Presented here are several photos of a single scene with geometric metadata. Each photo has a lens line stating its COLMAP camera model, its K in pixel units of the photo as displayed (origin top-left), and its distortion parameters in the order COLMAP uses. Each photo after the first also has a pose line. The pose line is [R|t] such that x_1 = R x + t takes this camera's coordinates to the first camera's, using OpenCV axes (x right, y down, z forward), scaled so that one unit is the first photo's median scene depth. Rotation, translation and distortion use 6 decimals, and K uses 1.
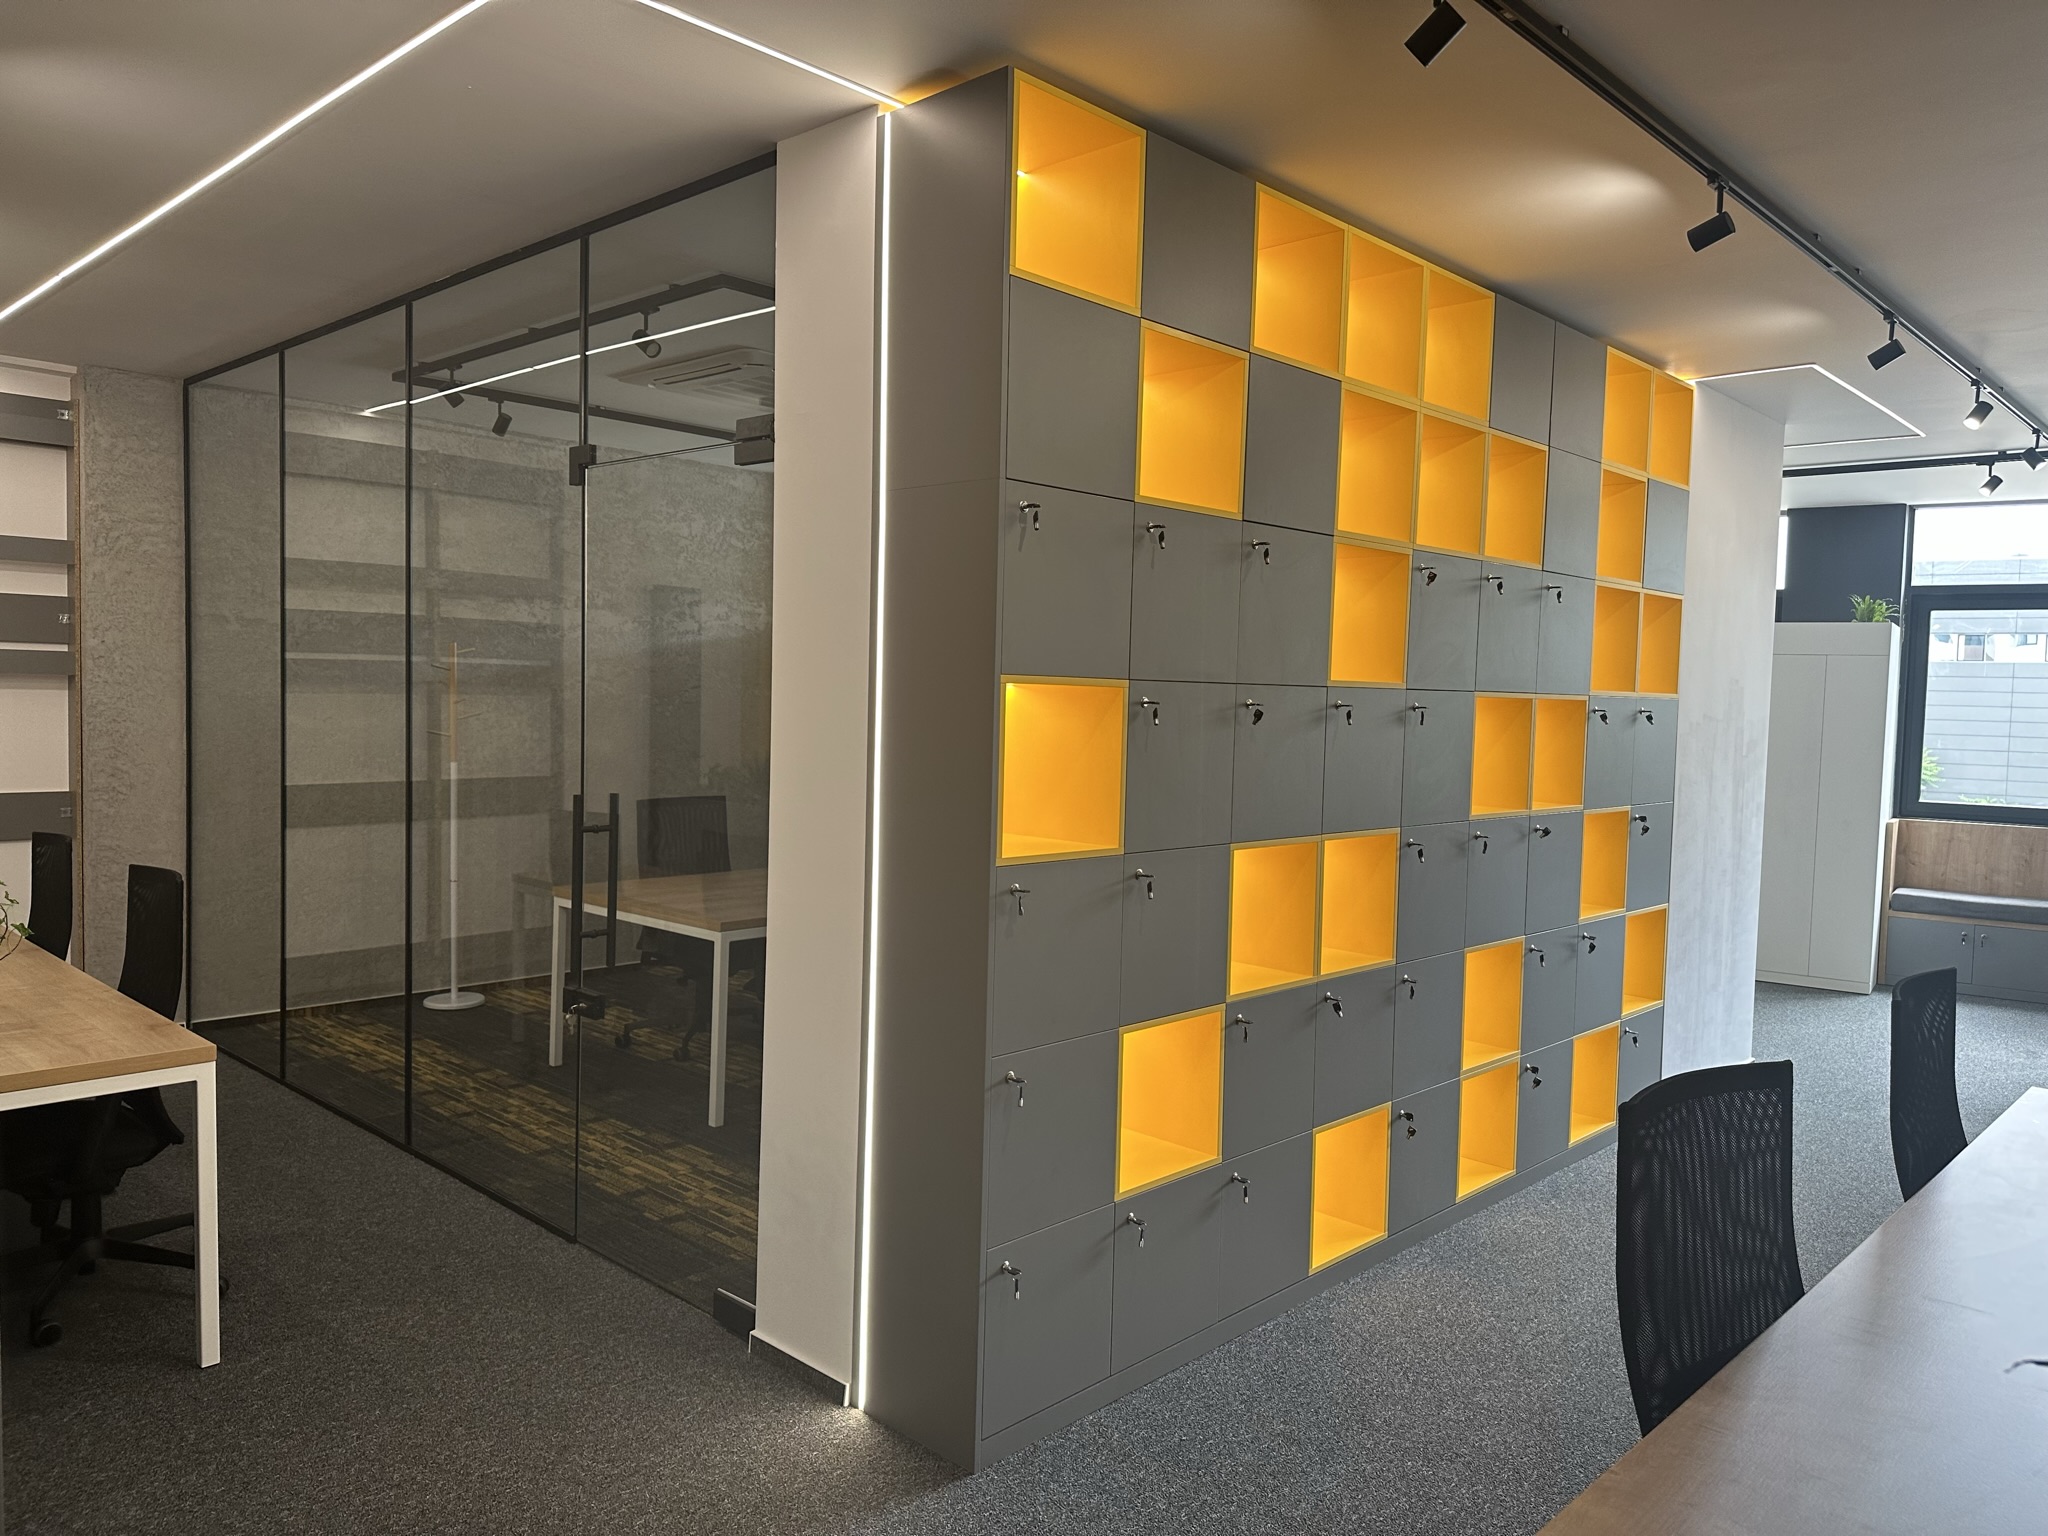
lens RADIAL K [[1442.7, 0, 1019.7], [0, 1442.7, 758.2], [0, 0, 1]] dist [0.064357, -0.087363]
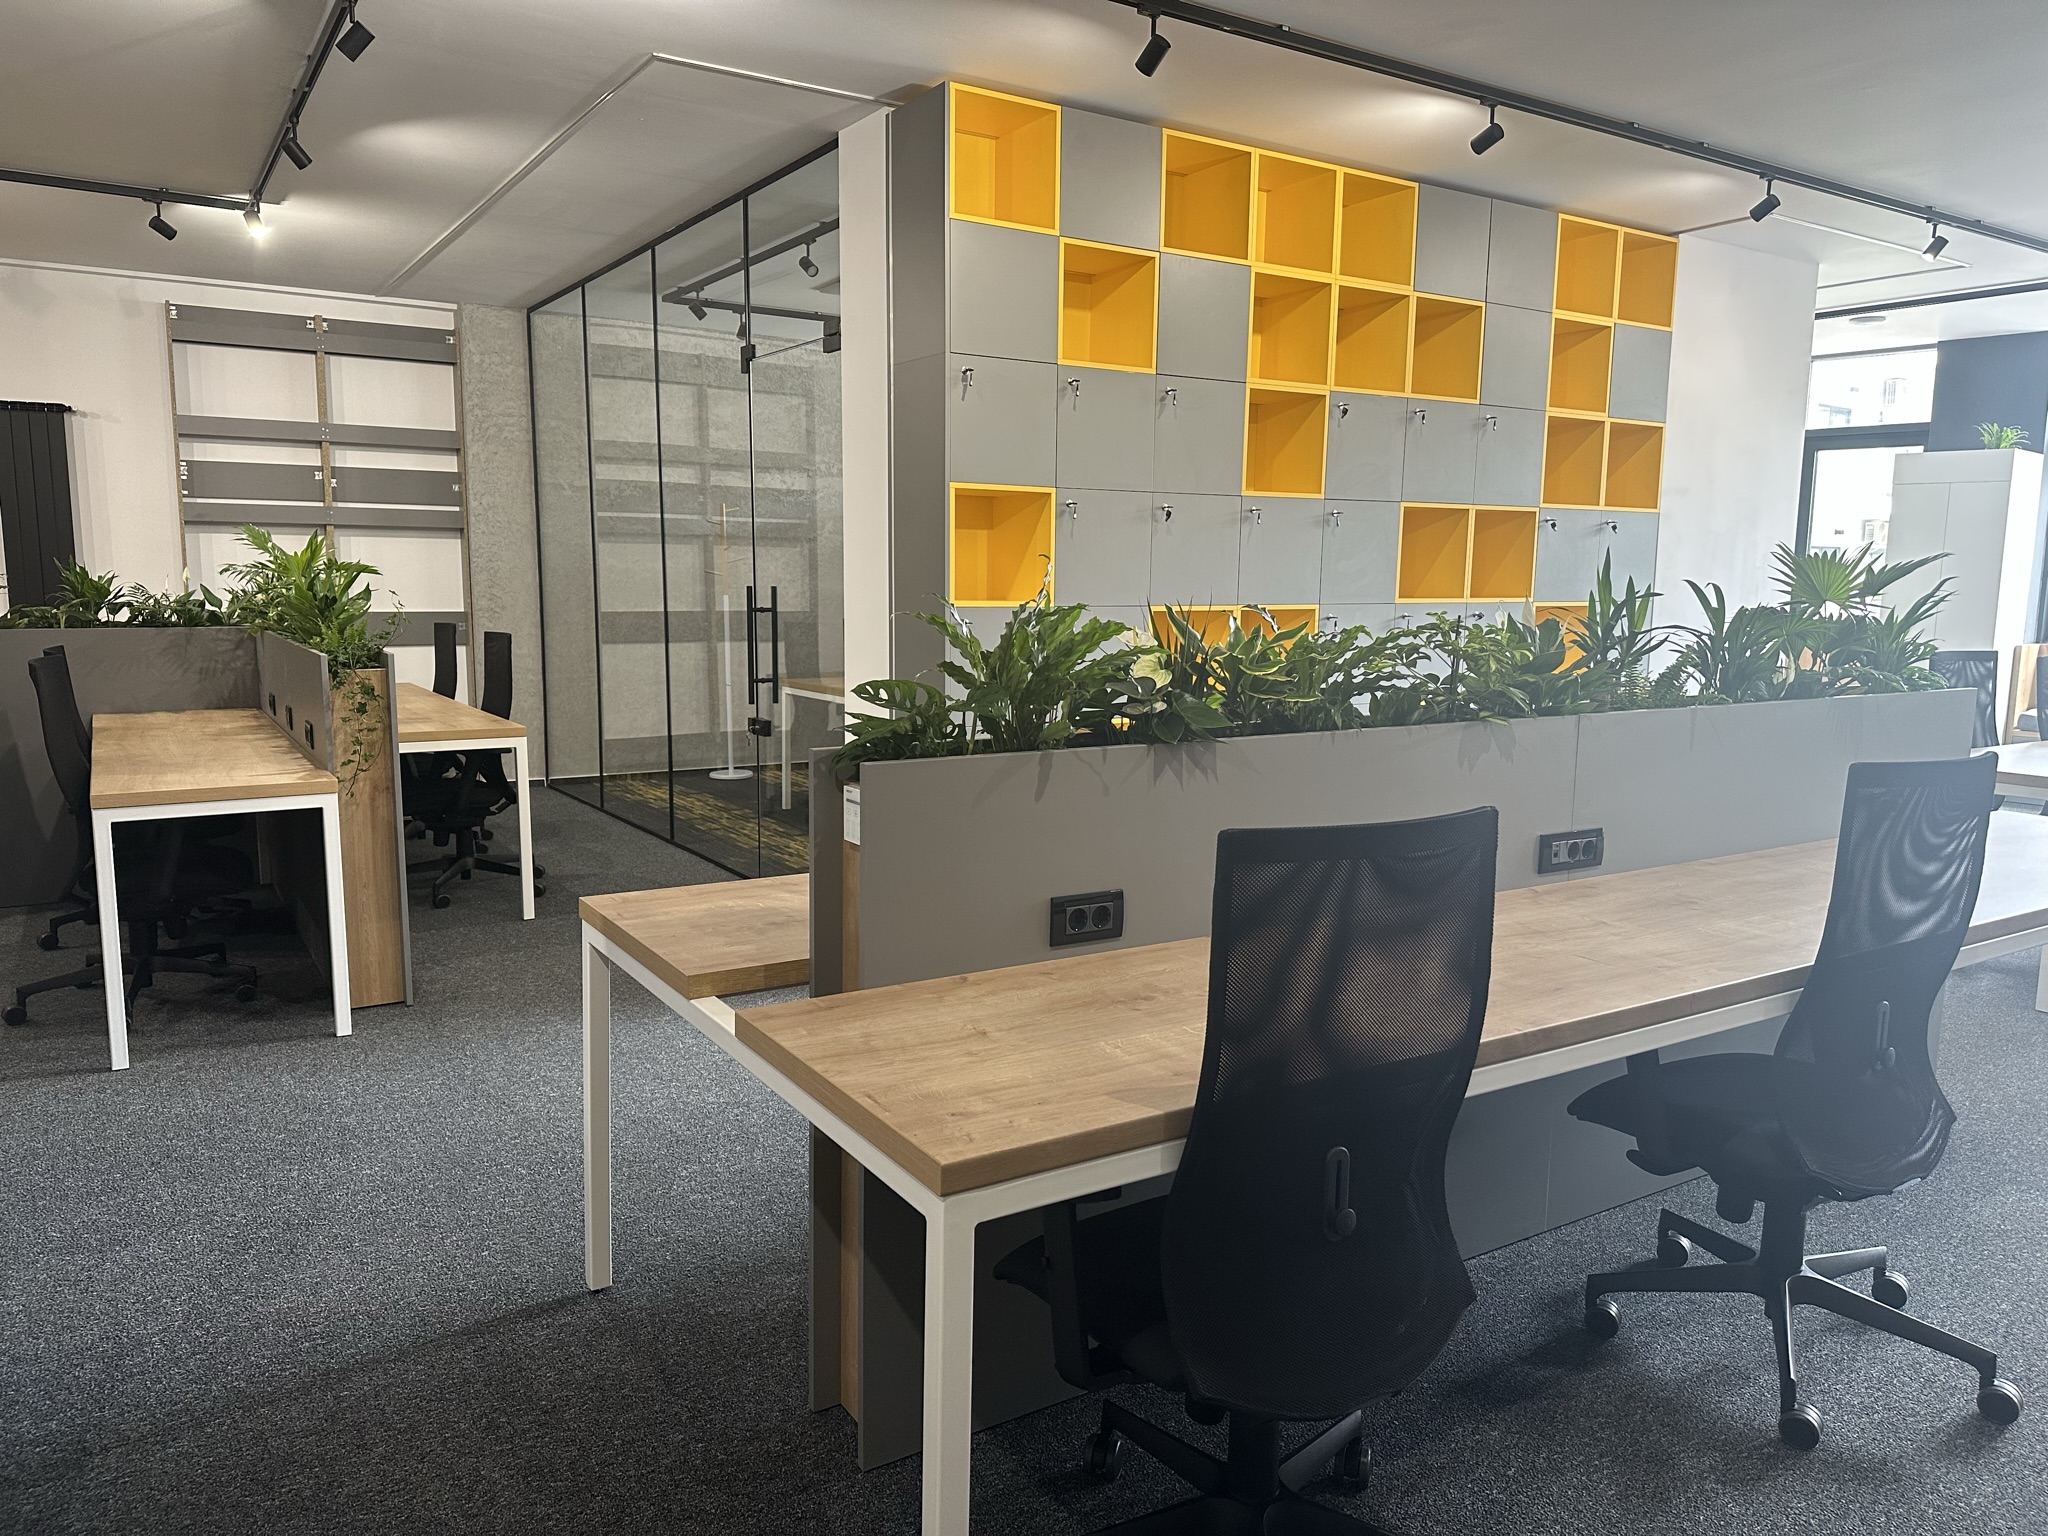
lens RADIAL K [[1442.7, 0, 1024.8], [0, 1442.7, 773.1], [0, 0, 1]] dist [0.064357, -0.087363]
pose [[0.972513, 0.015838, -0.232308, 0.208626], [0.004552, 0.996200, 0.086973, 0.058140], [0.232803, -0.085640, 0.968746, -0.255998]]
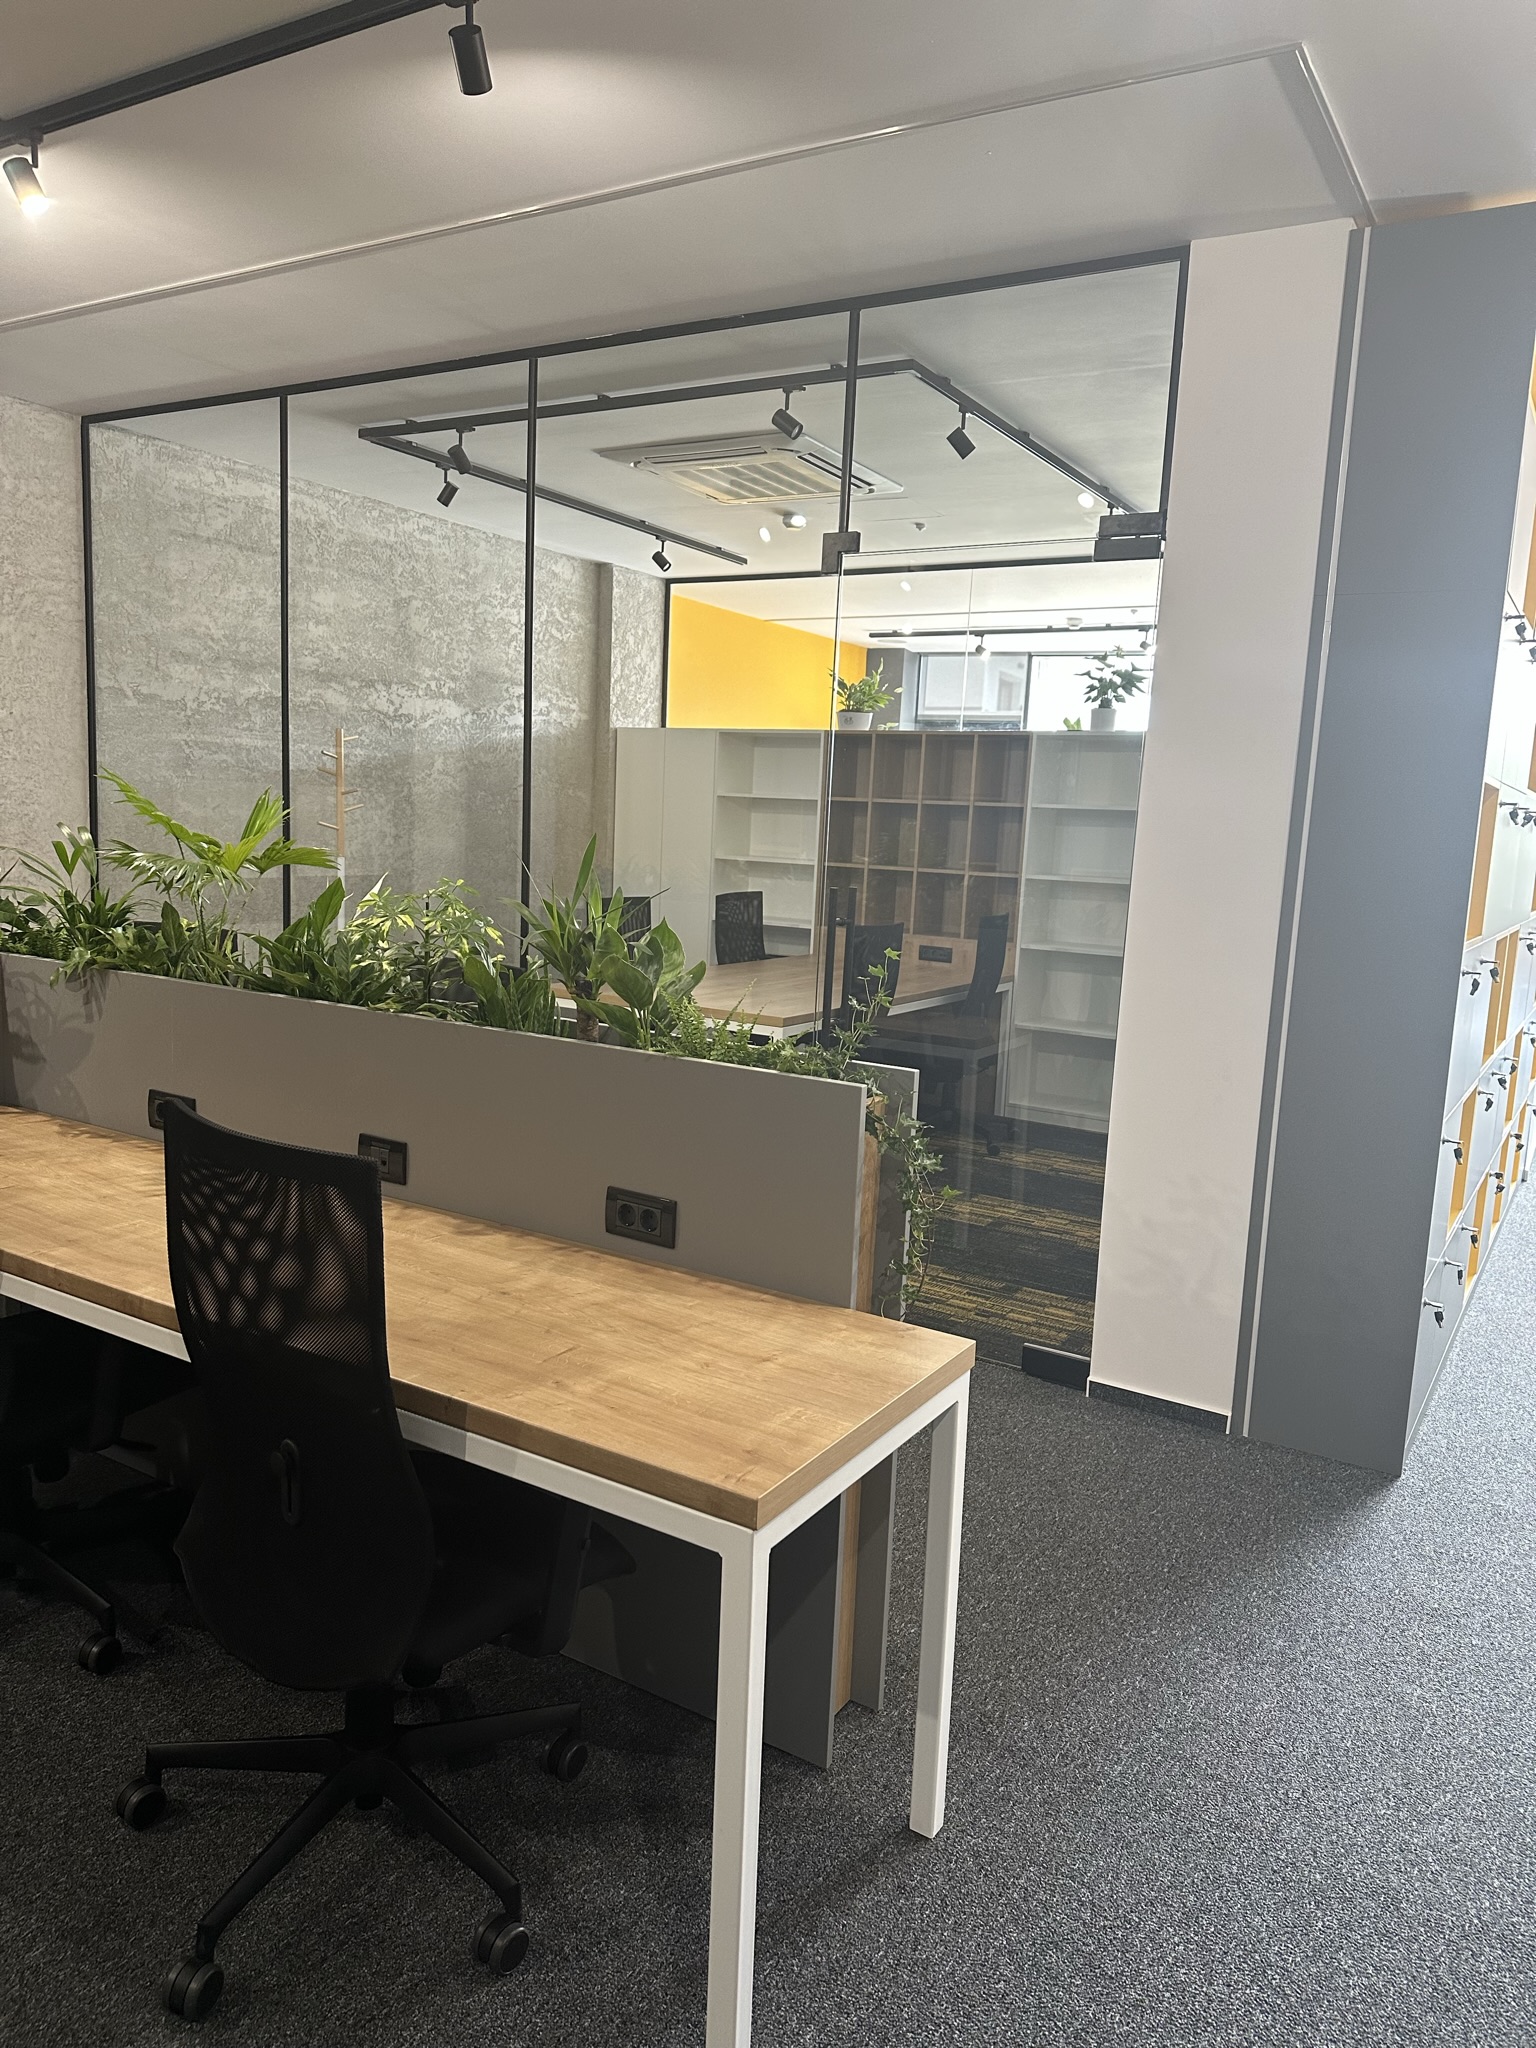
lens RADIAL K [[1442.7, 0, 775.7], [0, 1442.7, 1025.9], [0, 0, 1]] dist [0.064357, -0.087363]
pose [[0.976746, -0.008775, 0.214220, -0.353742], [-0.013831, 0.994502, 0.103800, 0.011170], [-0.213953, -0.104349, 0.971254, 0.008974]]
